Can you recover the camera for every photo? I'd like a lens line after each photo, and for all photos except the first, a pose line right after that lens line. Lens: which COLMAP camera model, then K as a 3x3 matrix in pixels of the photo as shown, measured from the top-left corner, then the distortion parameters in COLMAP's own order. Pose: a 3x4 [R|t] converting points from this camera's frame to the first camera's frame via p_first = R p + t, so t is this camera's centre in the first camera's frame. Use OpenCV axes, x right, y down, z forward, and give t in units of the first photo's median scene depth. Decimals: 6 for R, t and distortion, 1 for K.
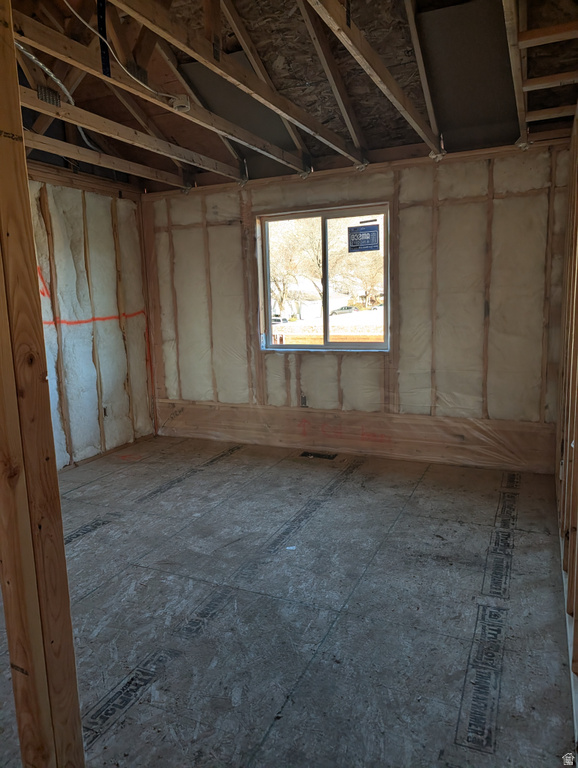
lens RADIAL K [[547.8, 0, 288.4], [0, 547.8, 382.2], [0, 0, 1]] dist [0.010247, 0.005147]
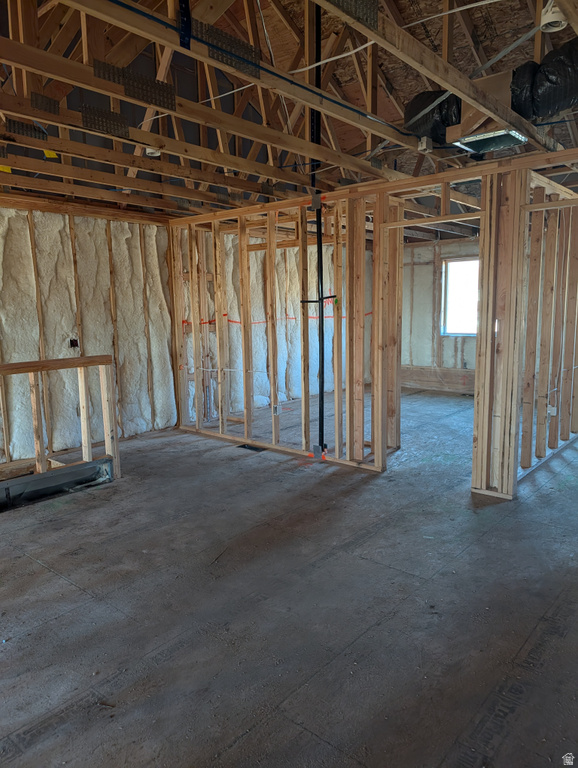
lens RADIAL K [[547.8, 0, 290.8], [0, 547.8, 384.7], [0, 0, 1]] dist [0.010247, 0.005147]
pose [[0.959454, 0.053241, -0.276793, -0.016851], [-0.057178, 0.998345, -0.006164, 0.139263], [0.276007, 0.021740, 0.960910, -0.820135]]
